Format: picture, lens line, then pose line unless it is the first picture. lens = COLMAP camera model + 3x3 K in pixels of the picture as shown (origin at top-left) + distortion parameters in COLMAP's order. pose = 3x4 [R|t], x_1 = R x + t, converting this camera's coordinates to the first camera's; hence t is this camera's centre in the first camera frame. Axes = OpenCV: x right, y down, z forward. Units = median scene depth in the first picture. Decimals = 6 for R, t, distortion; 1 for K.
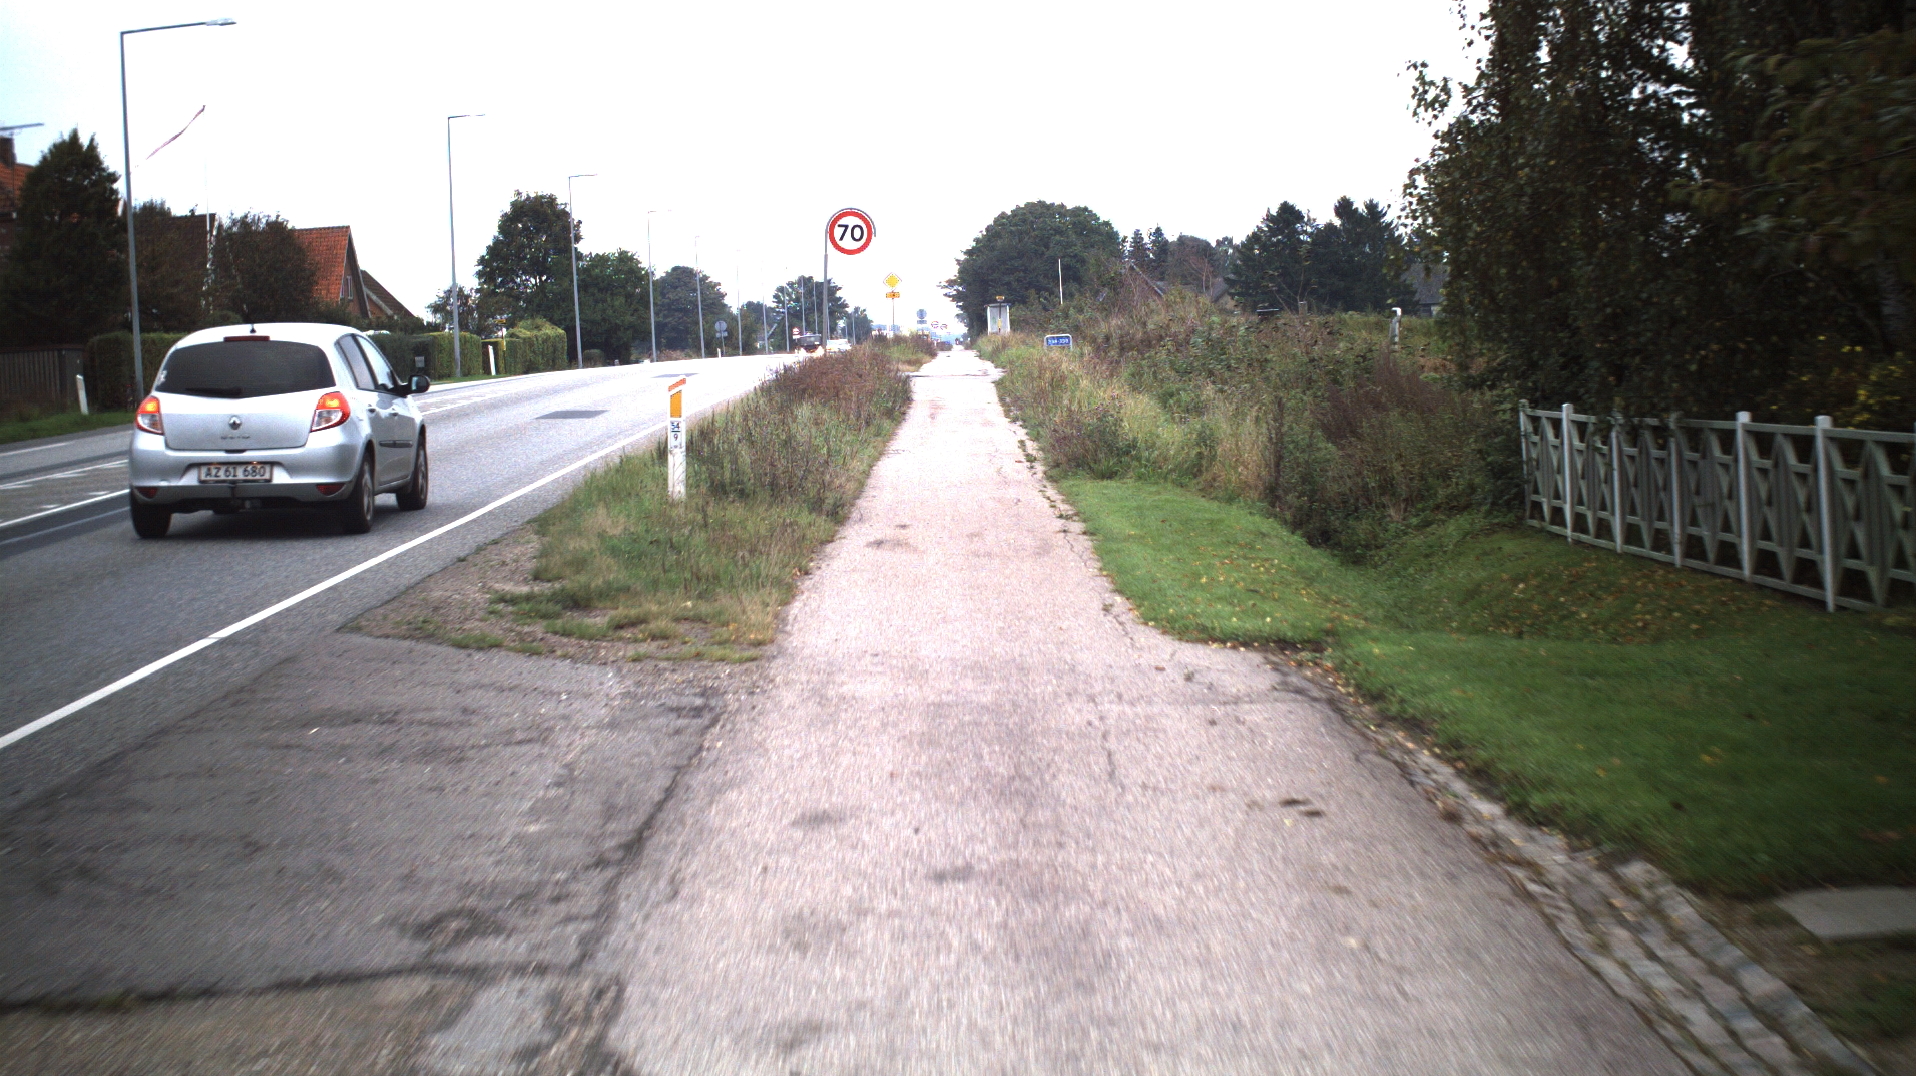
lens RADIAL K [[3220.9, 0, 955.2], [0, 3220.9, 546.4], [0, 0, 1]] dist [-0.242166, 0.000000]
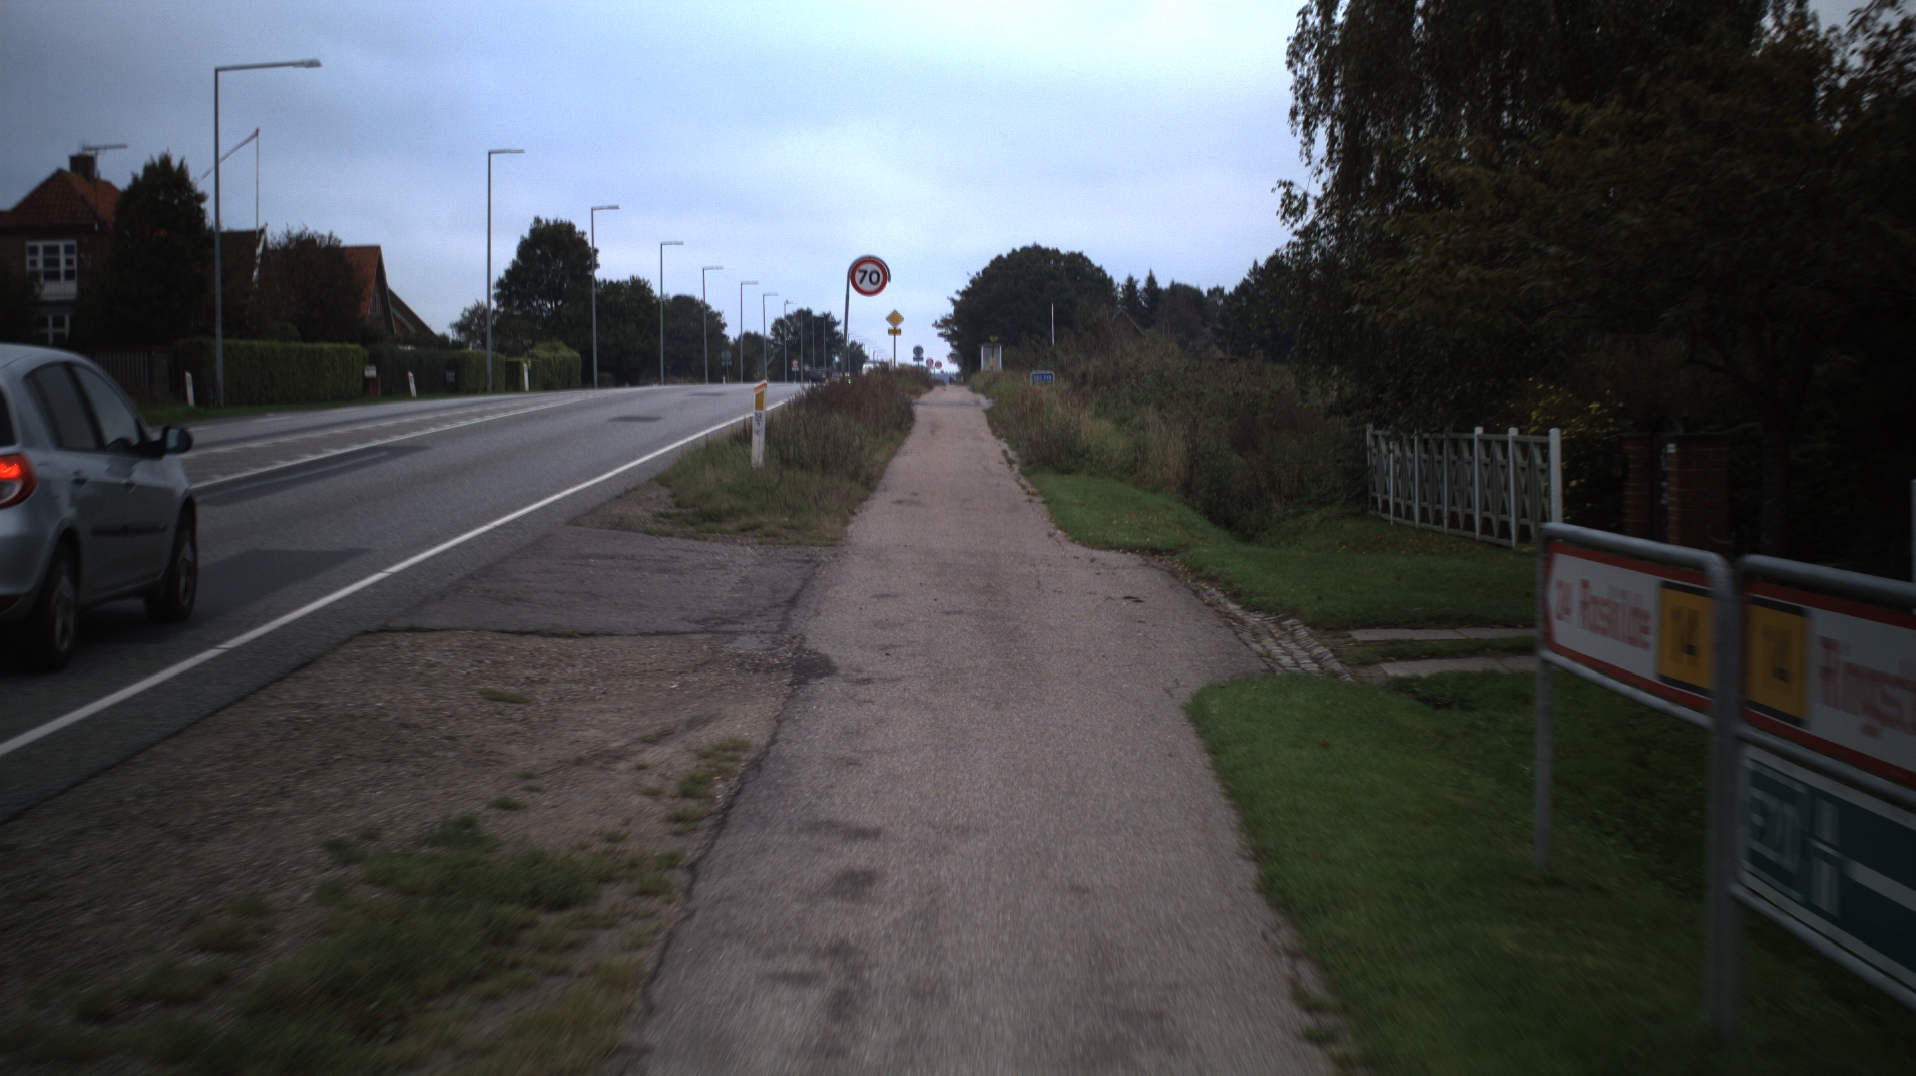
lens RADIAL K [[3220.9, 0, 957.9], [0, 3220.9, 543.8], [0, 0, 1]] dist [-0.242166, 0.000000]
pose [[0.999255, 0.038260, 0.005090, -0.003251], [-0.038190, 0.999183, -0.013247, 0.026806], [-0.005593, 0.013043, 0.999899, -0.326443]]
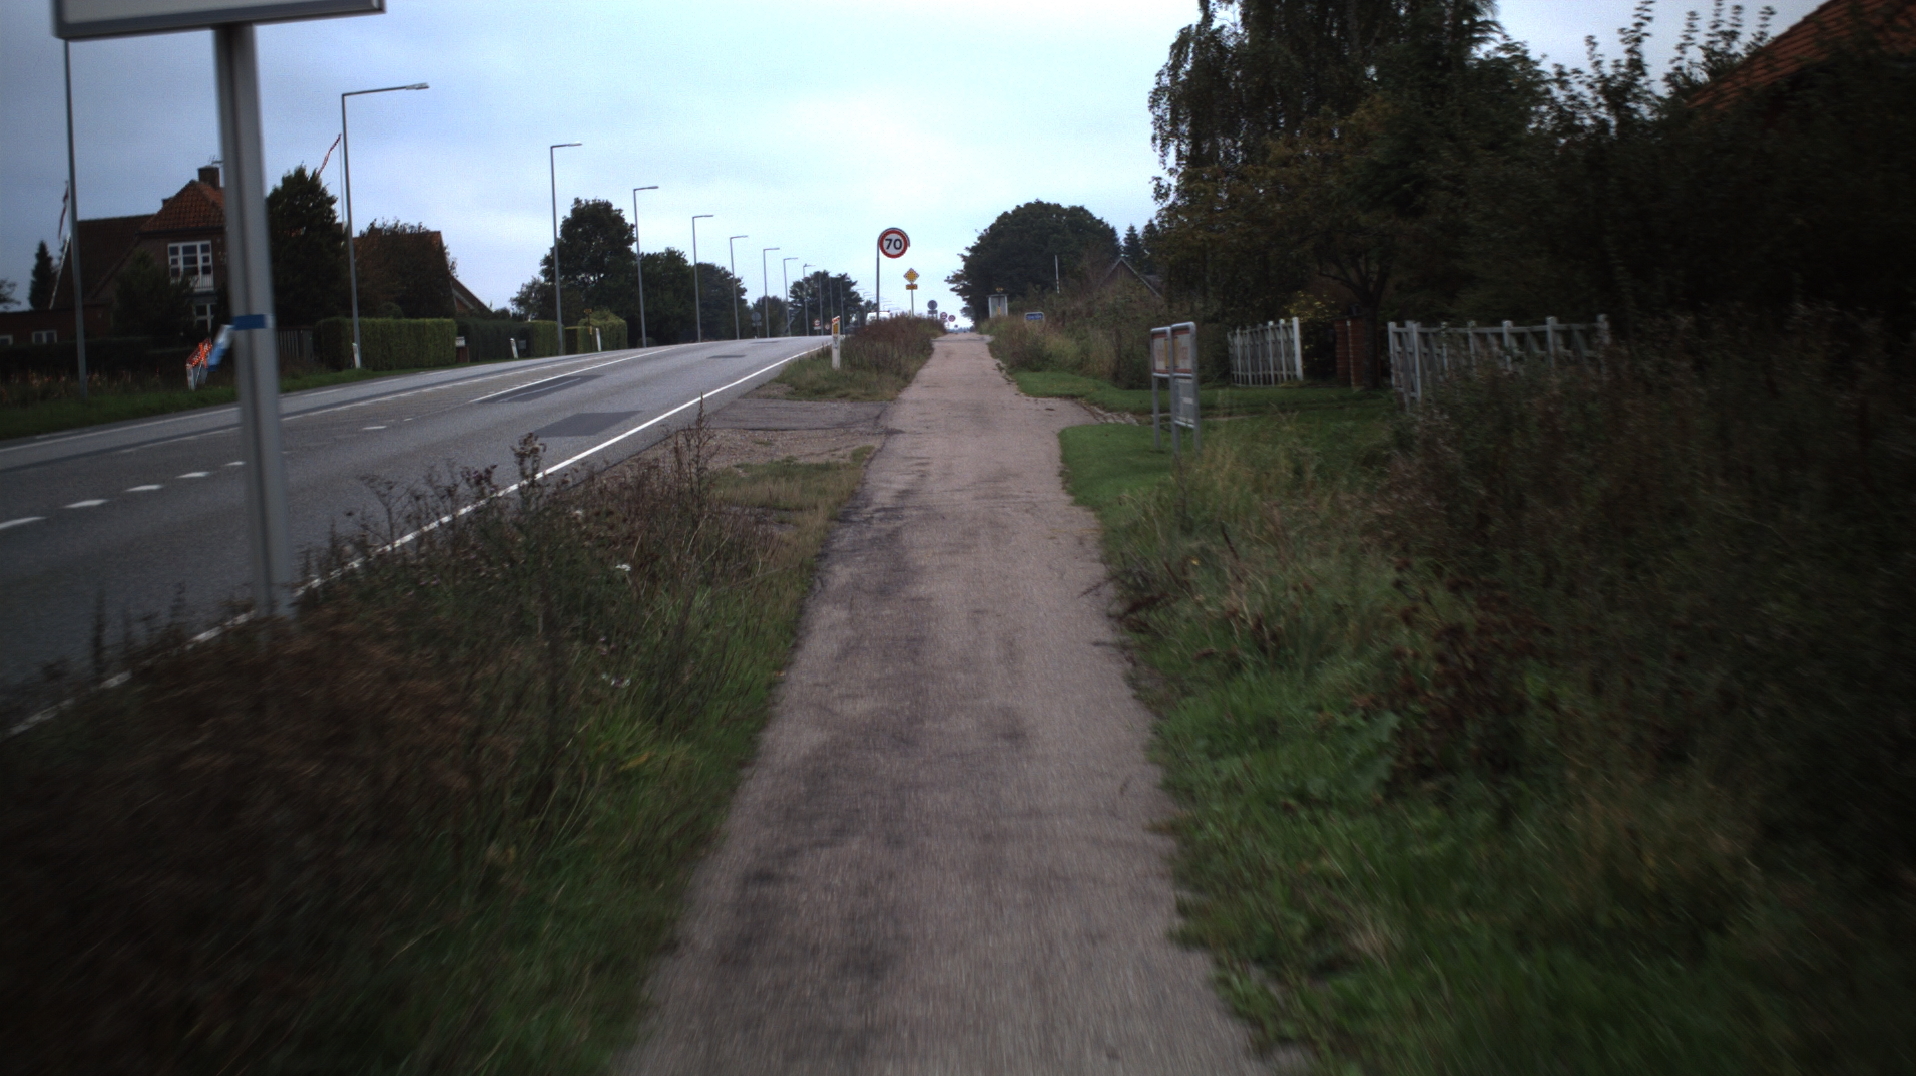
lens RADIAL K [[3220.9, 0, 955.9], [0, 3220.9, 533.5], [0, 0, 1]] dist [-0.242166, 0.000000]
pose [[0.999971, -0.007137, -0.002526, 0.001566], [0.007131, 0.999972, -0.002480, 0.082368], [0.002544, 0.002462, 0.999994, -0.979083]]
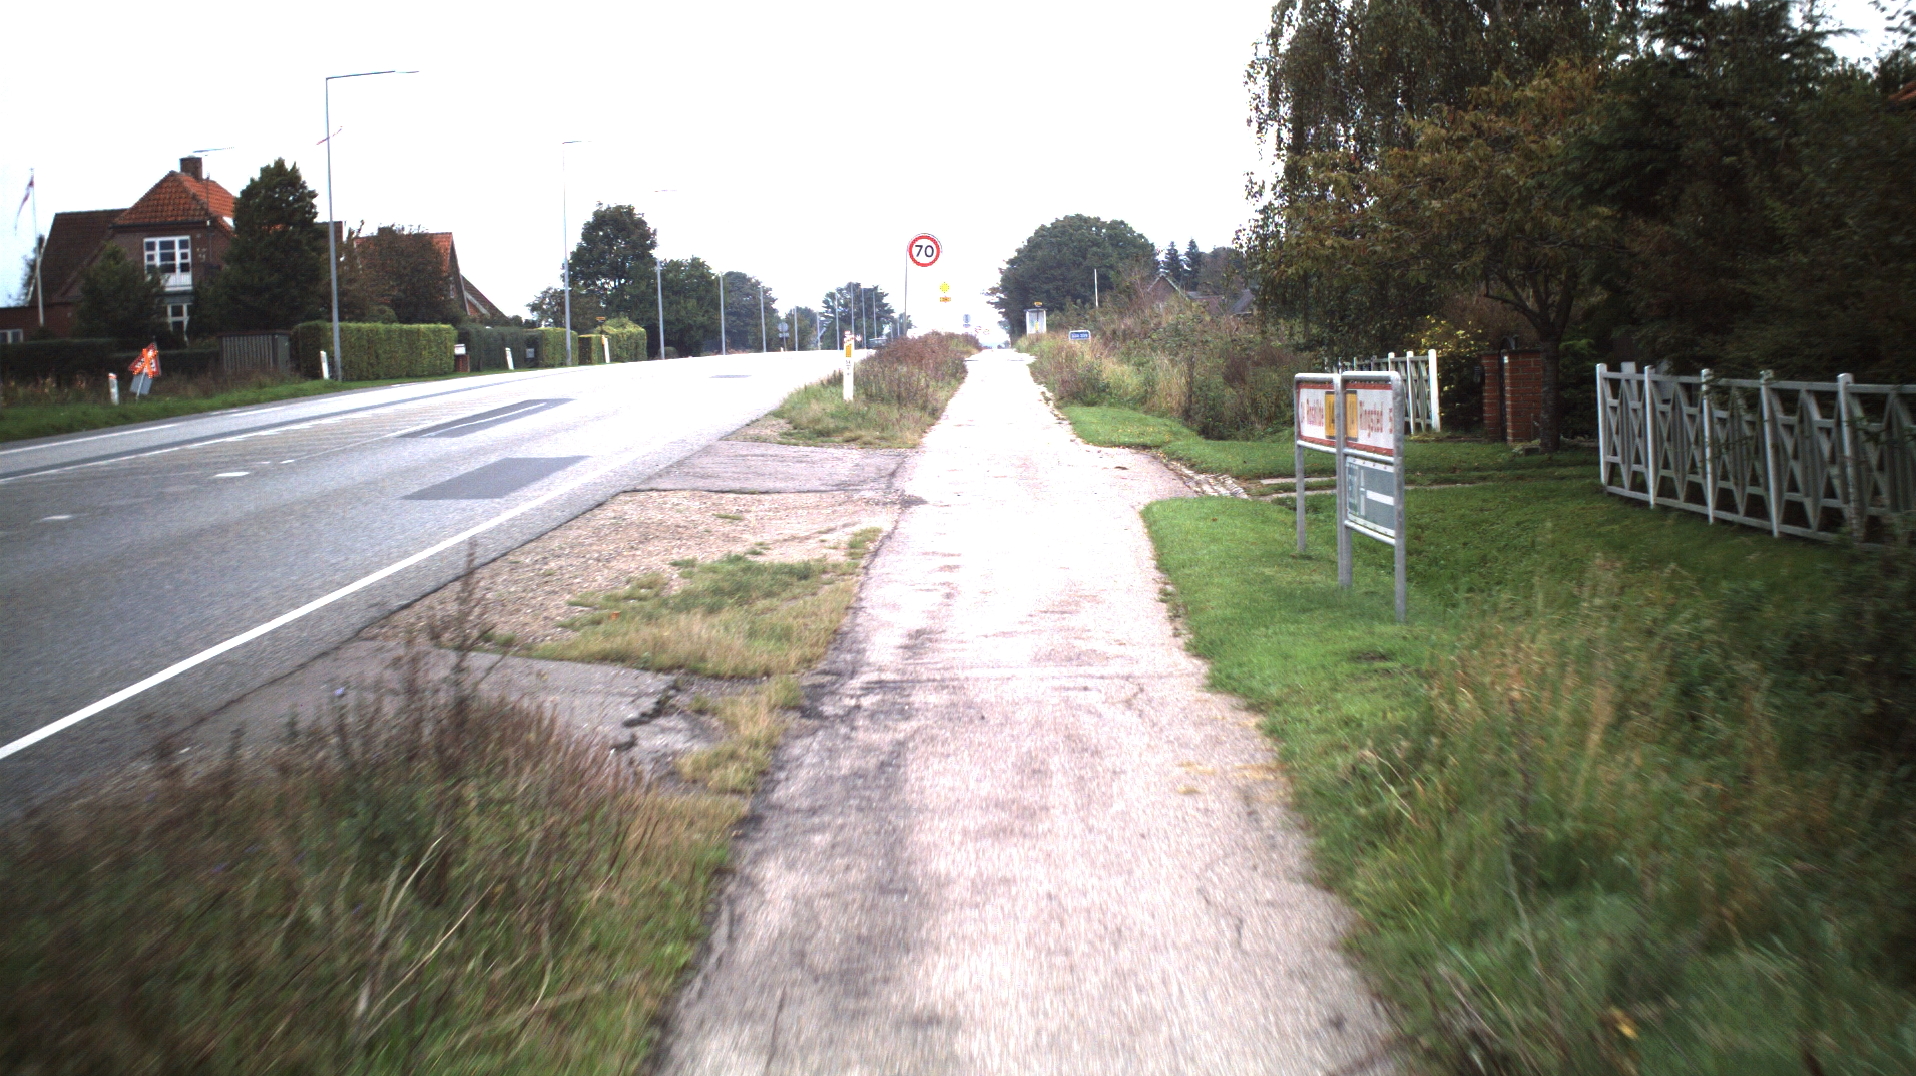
lens RADIAL K [[3220.9, 0, 961.2], [0, 3220.9, 533.1], [0, 0, 1]] dist [-0.242166, 0.000000]
pose [[0.999880, 0.011592, -0.010254, -0.001971], [-0.011659, 0.999911, -0.006497, 0.055393], [0.010177, 0.006616, 0.999926, -0.652317]]
